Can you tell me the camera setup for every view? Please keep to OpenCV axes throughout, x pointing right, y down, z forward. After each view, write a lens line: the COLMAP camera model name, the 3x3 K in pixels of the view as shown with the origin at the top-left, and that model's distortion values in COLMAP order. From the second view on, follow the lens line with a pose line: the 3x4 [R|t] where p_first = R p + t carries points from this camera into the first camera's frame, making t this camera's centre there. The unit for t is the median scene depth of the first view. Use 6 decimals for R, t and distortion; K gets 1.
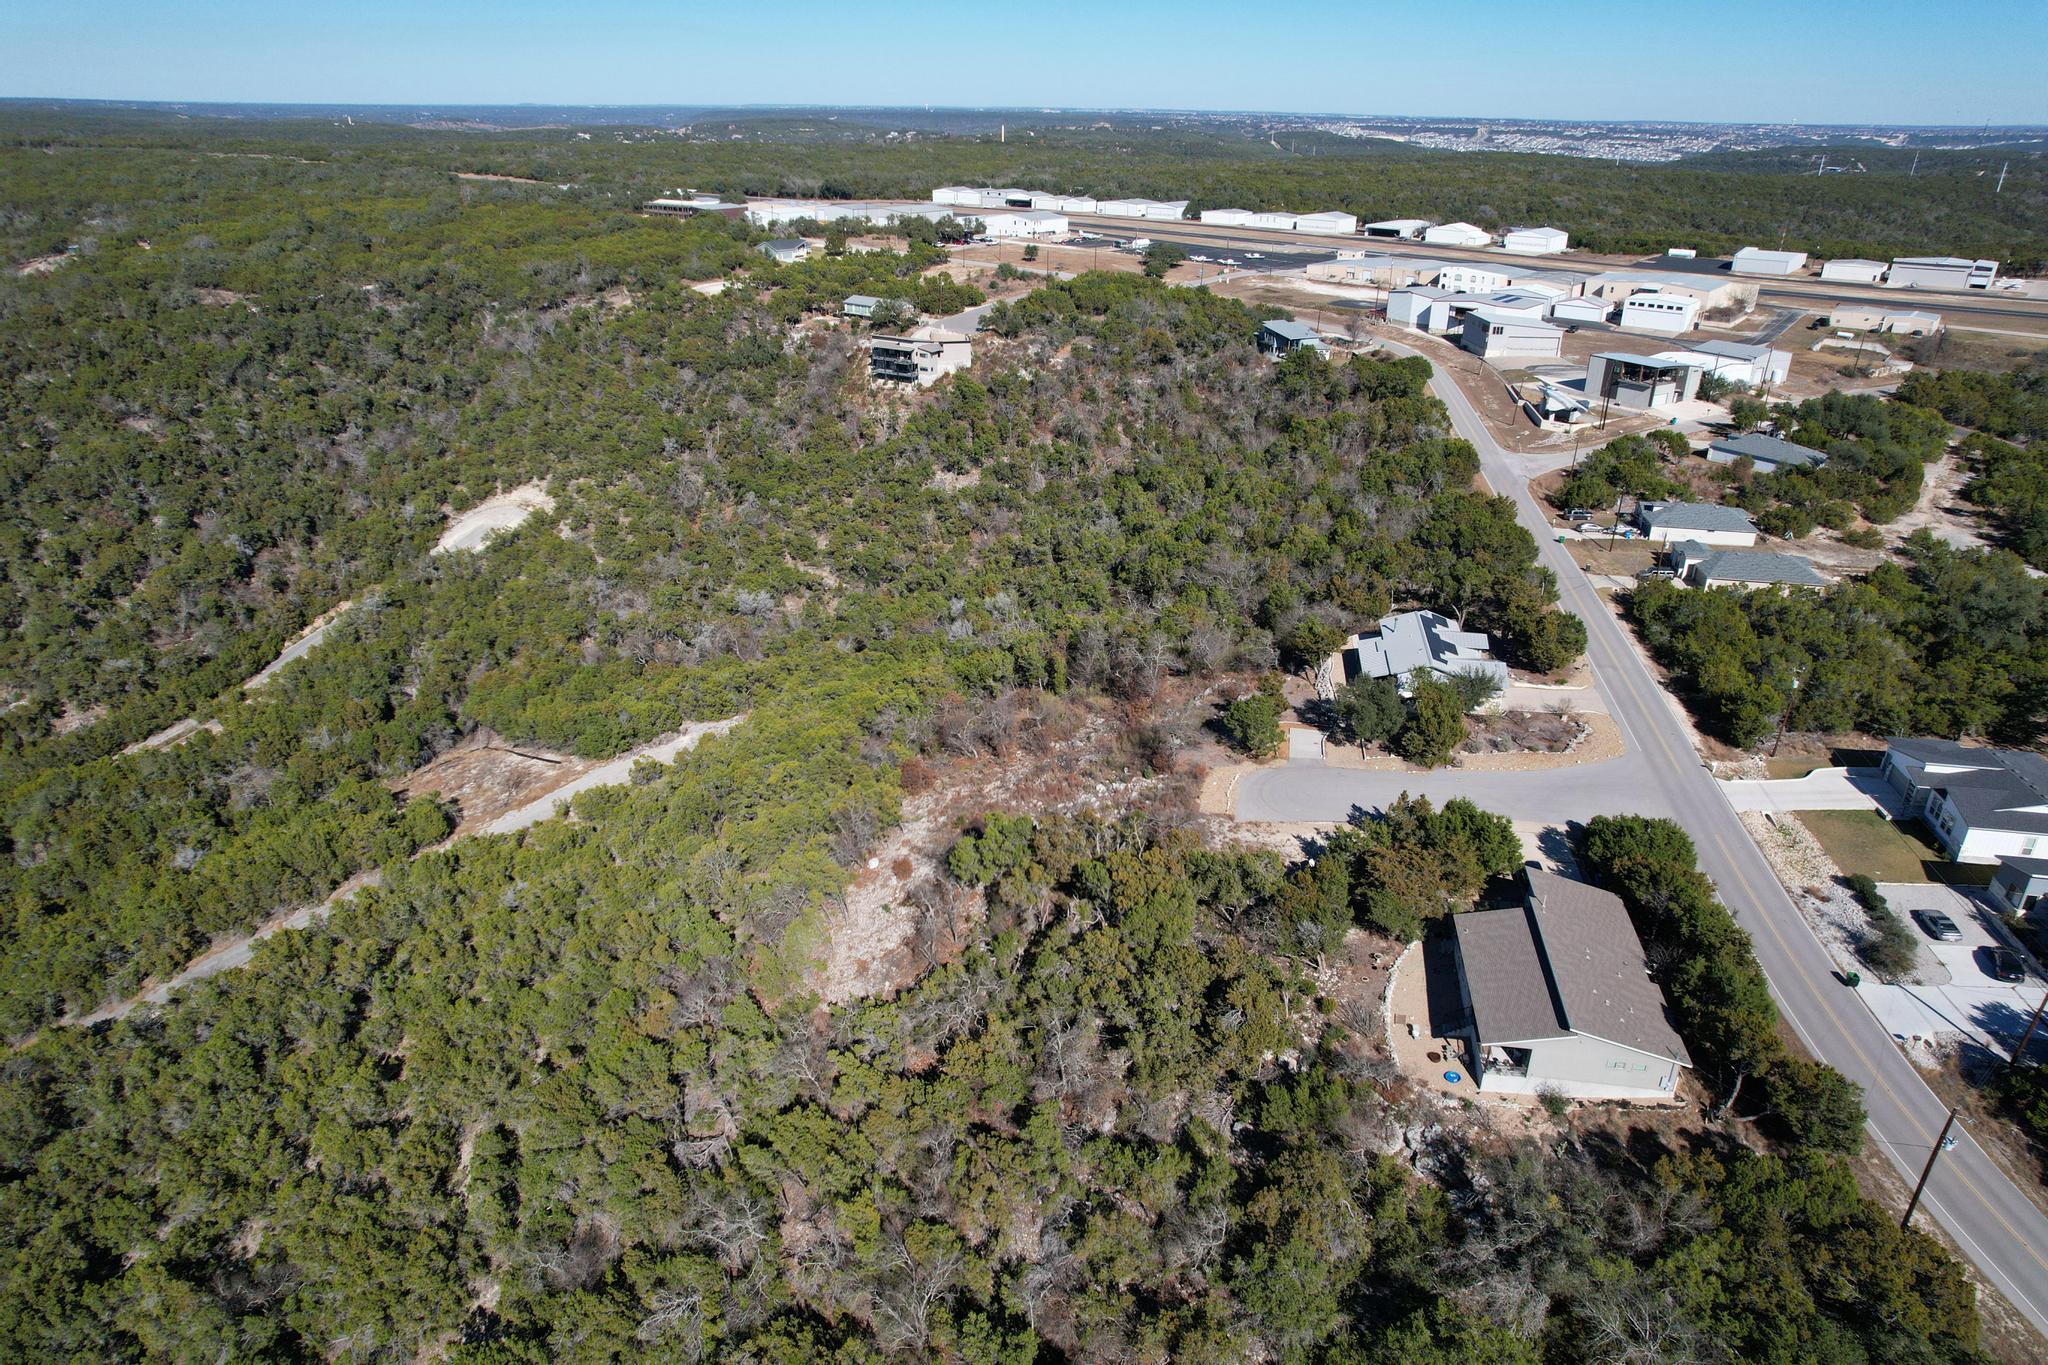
lens RADIAL K [[1307.9, 0, 1022.3], [0, 1307.9, 687.6], [0, 0, 1]] dist [-0.078853, 0.073668]
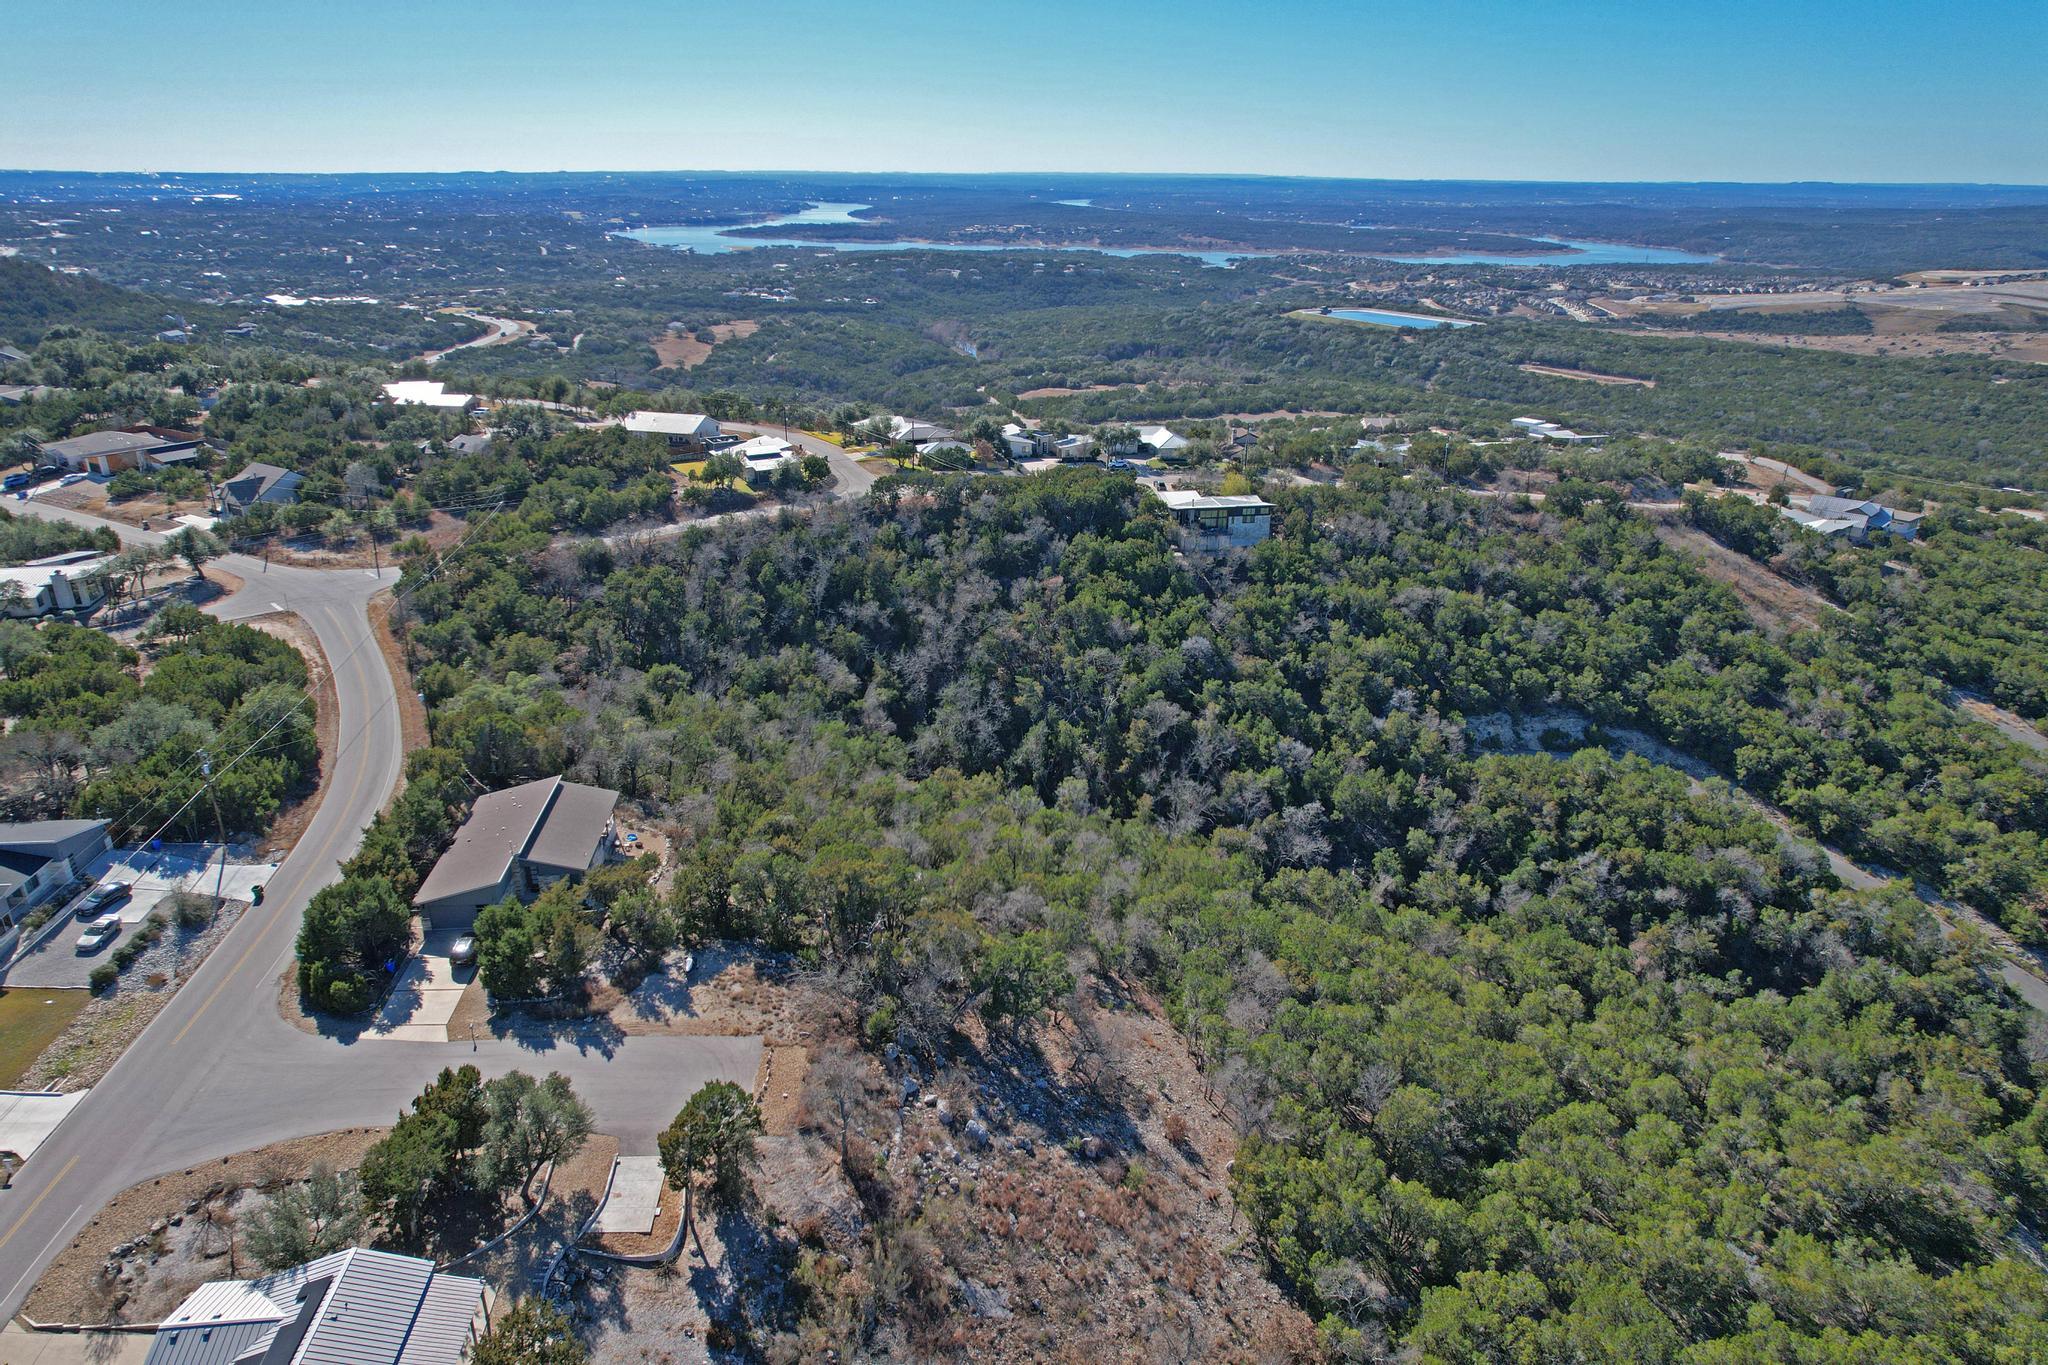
lens RADIAL K [[1307.9, 0, 1022.3], [0, 1307.9, 687.6], [0, 0, 1]] dist [-0.078853, 0.073668]
pose [[-0.965285, 0.079390, -0.248842, 0.076654], [-0.125386, 0.694903, 0.708087, -0.260812], [0.229136, 0.714707, -0.660825, 0.567821]]
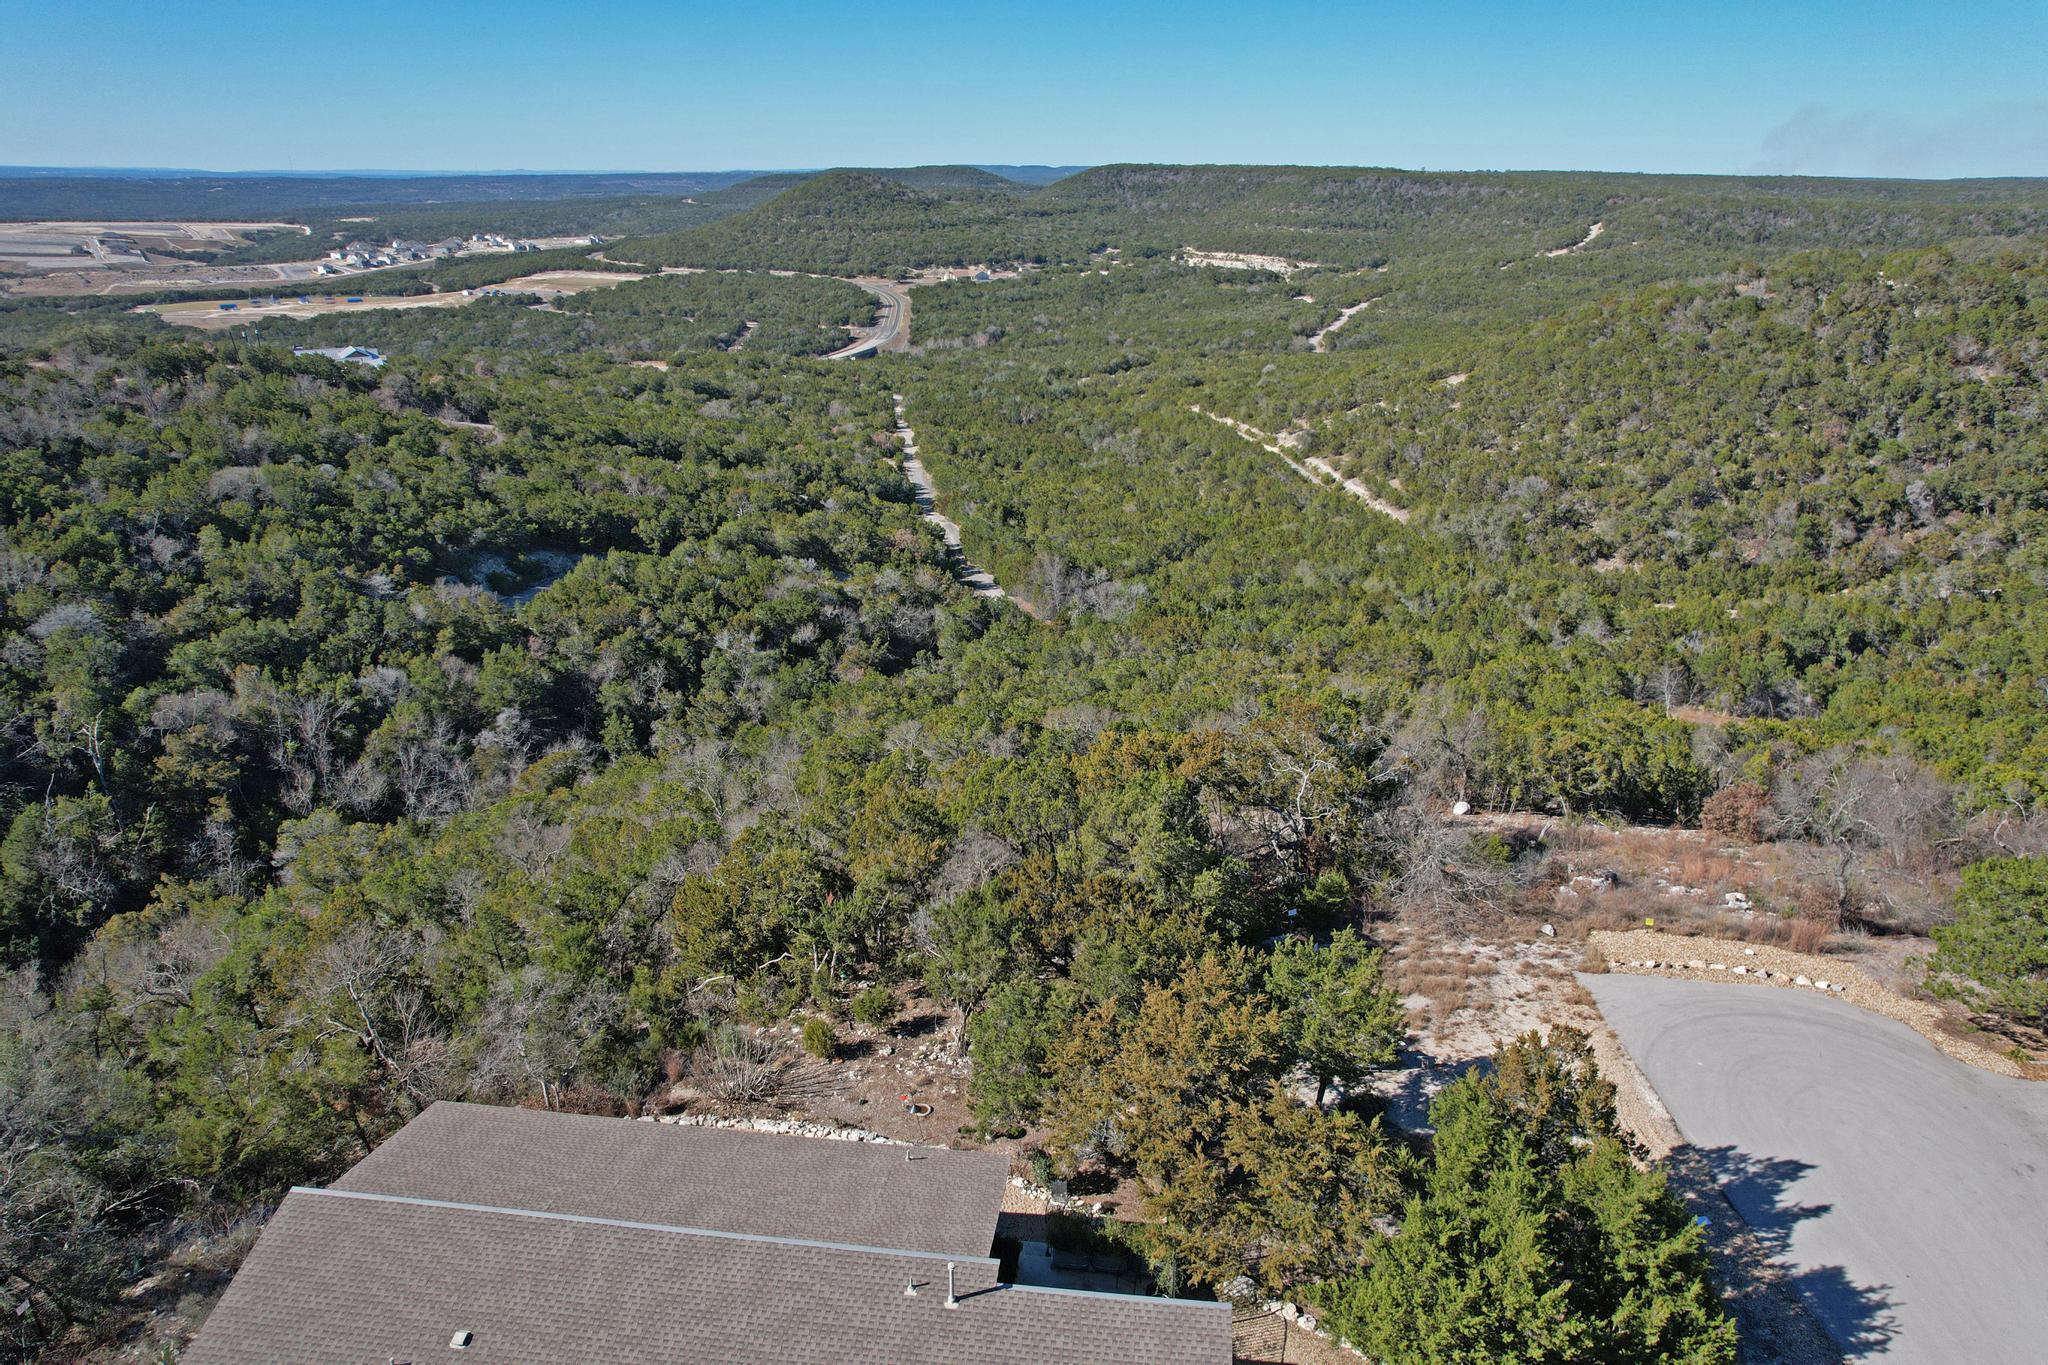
lens RADIAL K [[1307.9, 0, 1022.3], [0, 1307.9, 687.6], [0, 0, 1]] dist [-0.078853, 0.073668]
pose [[0.058015, 0.362895, -0.930022, 0.194594], [-0.420504, 0.853801, 0.306922, -0.008390], [0.905434, 0.373272, 0.202132, 0.293322]]
